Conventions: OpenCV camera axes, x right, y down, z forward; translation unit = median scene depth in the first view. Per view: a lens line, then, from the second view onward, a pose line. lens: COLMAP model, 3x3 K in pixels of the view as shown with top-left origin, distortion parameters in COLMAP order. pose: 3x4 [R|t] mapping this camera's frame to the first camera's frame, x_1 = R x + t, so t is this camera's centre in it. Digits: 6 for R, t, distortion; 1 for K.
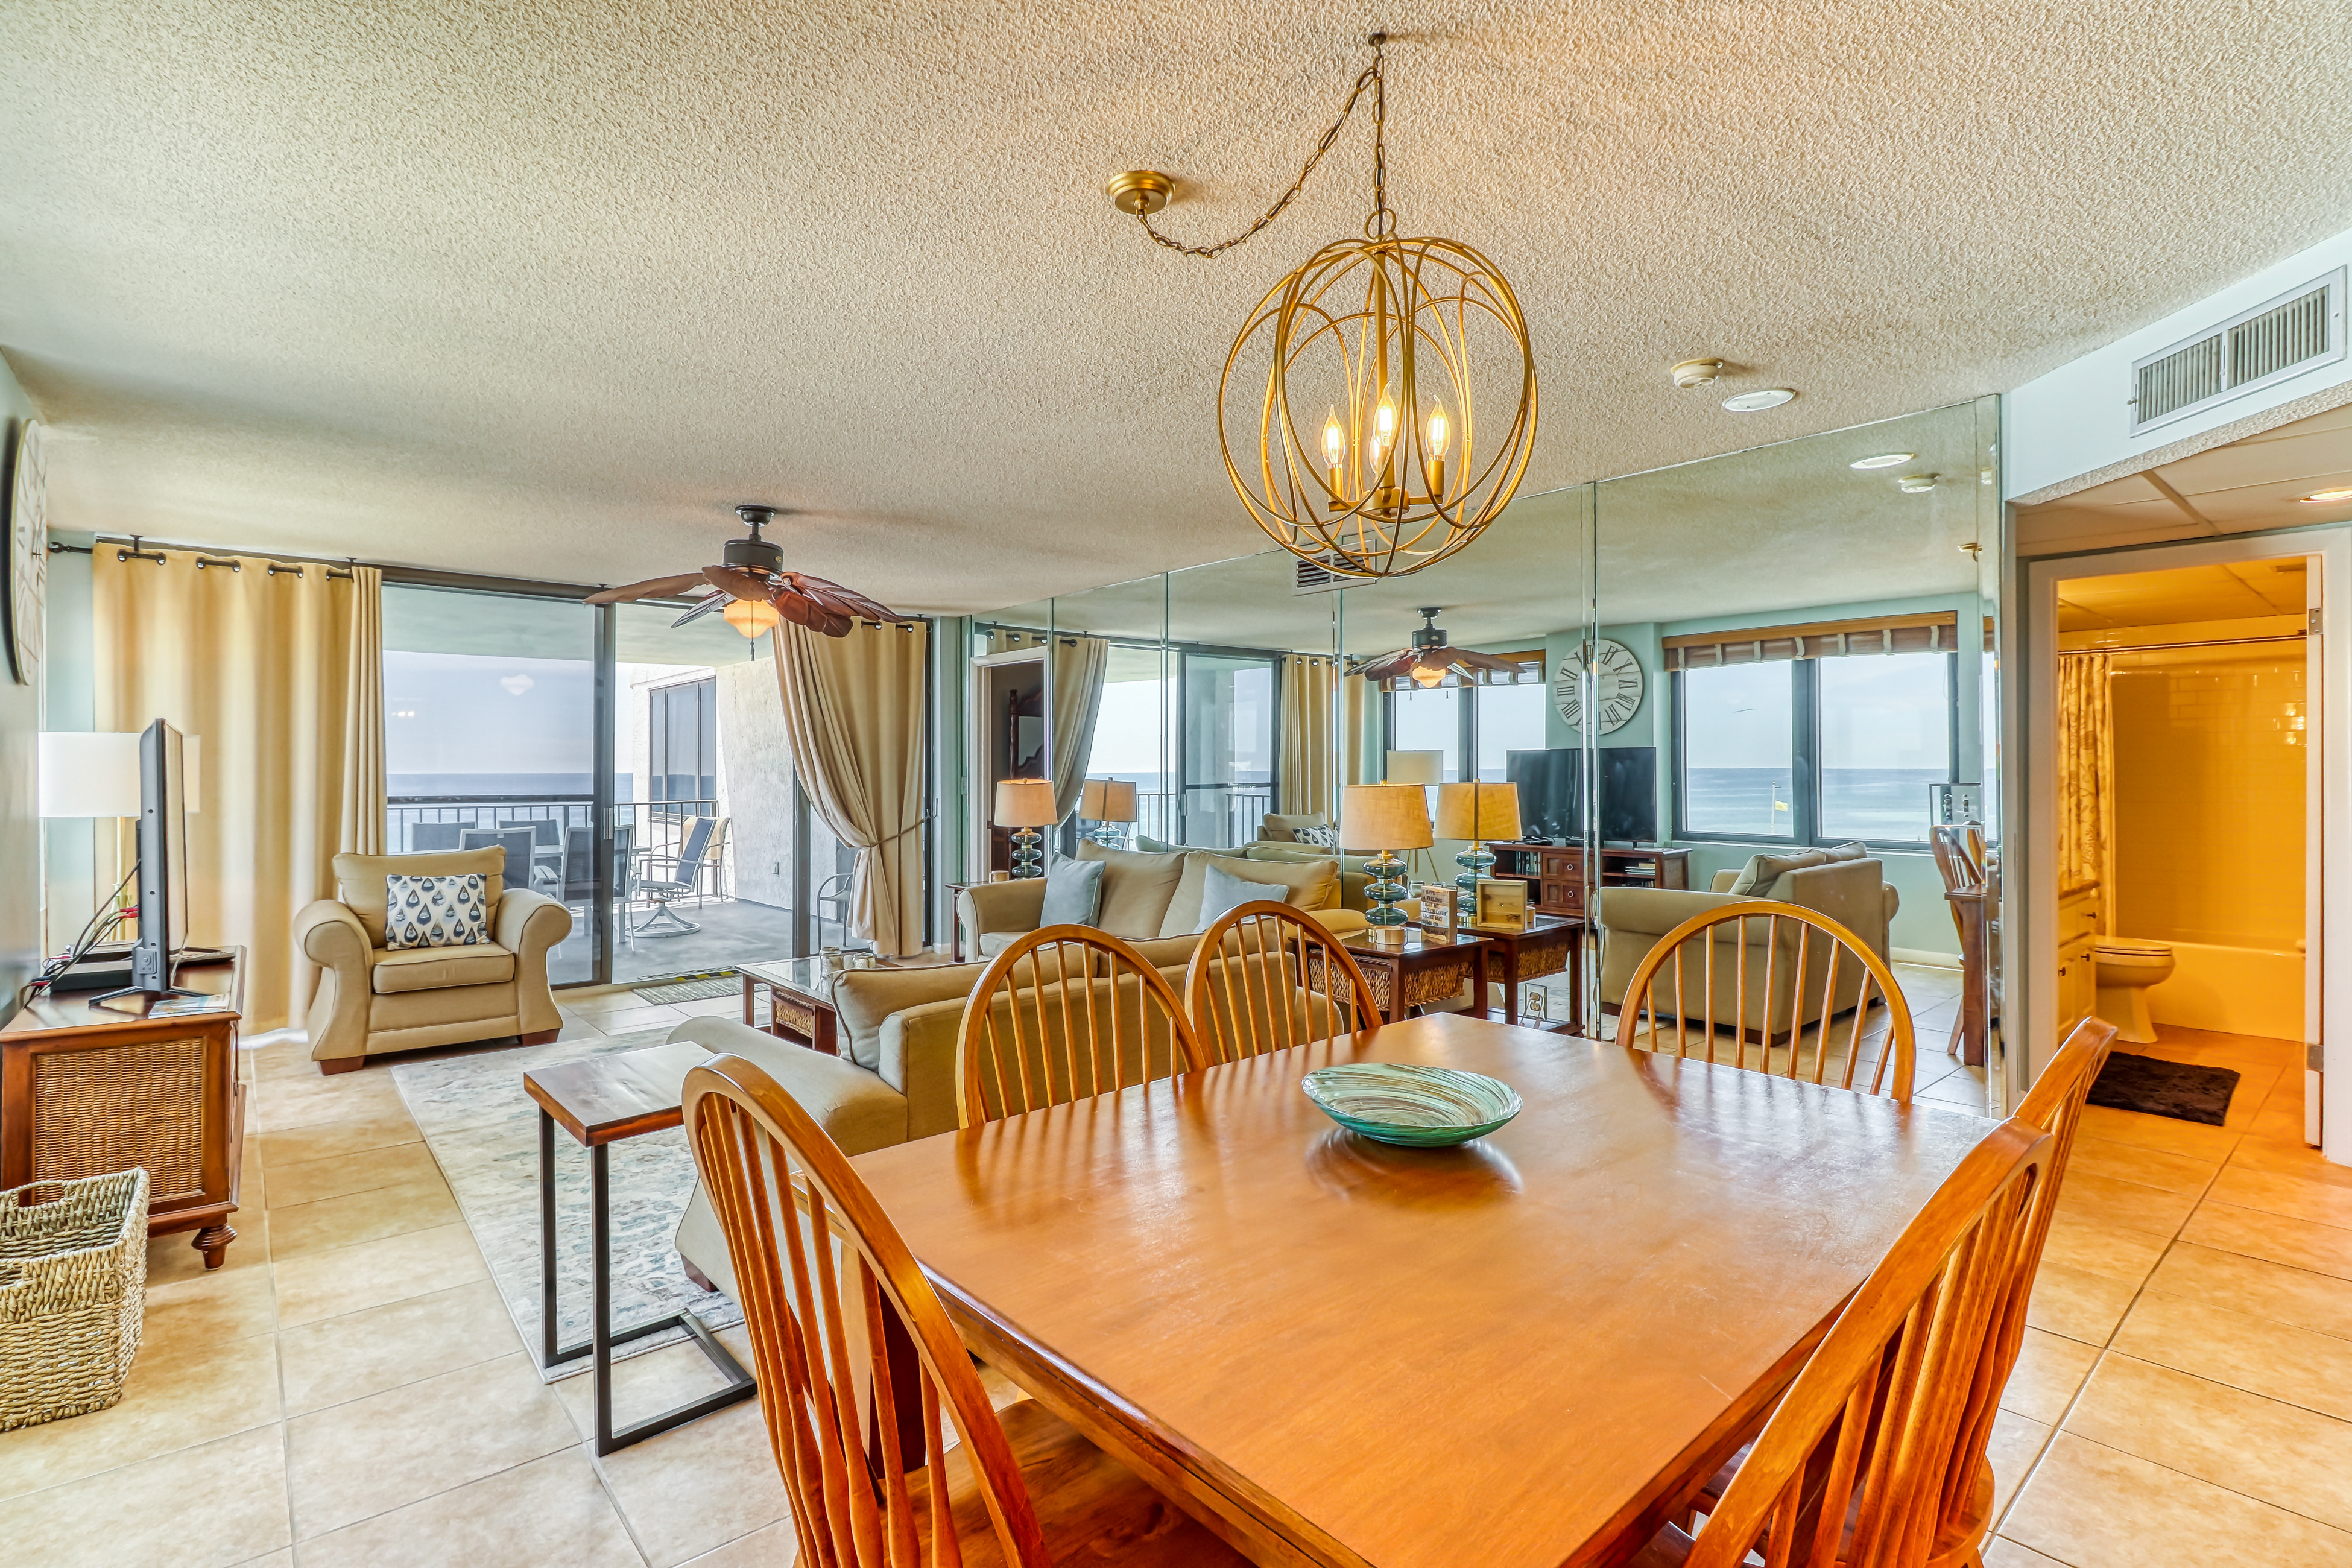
lens RADIAL K [[1121.6, 0, 1100.0], [0, 1121.6, 774.3], [0, 0, 1]] dist [0.020082, -0.025398]
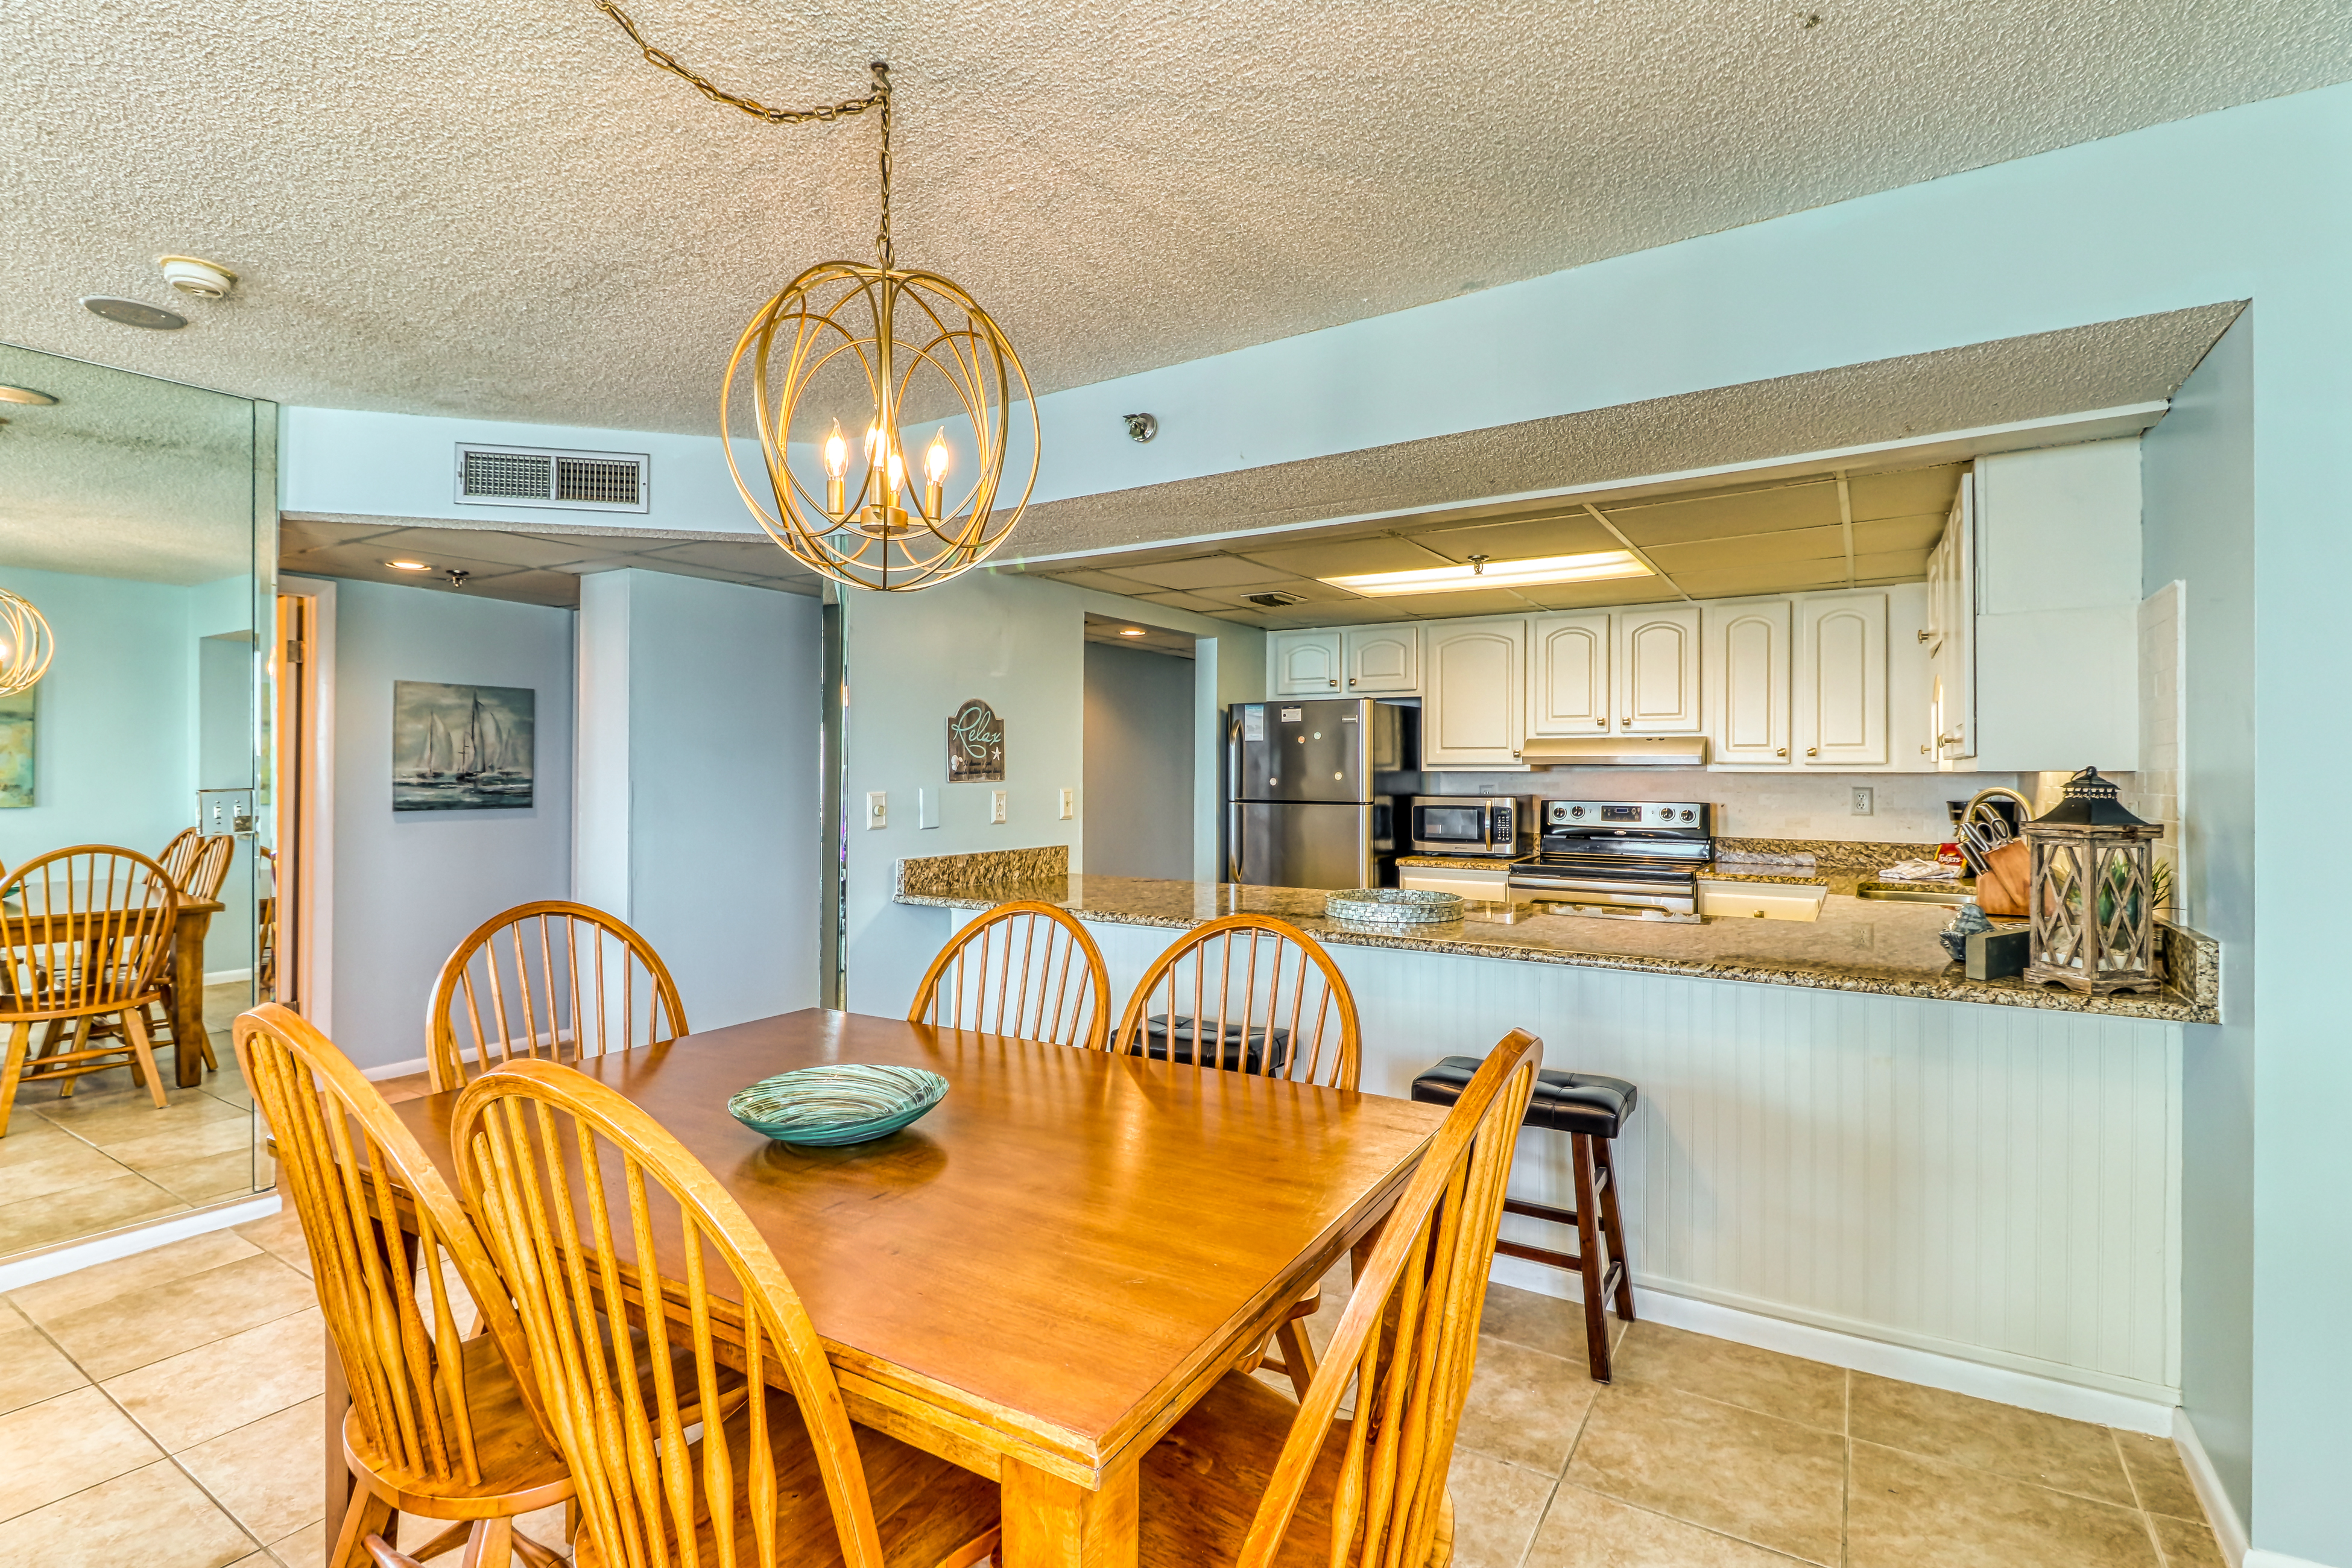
lens RADIAL K [[1080.6, 0, 1177.9], [0, 1080.6, 759.8], [0, 0, 1]] dist [0.002897, 0.000203]
pose [[-0.338411, 0.011550, 0.940928, -0.234588], [0.001424, 0.999930, -0.011763, -0.002852], [-0.940997, -0.002641, -0.338404, 0.345389]]
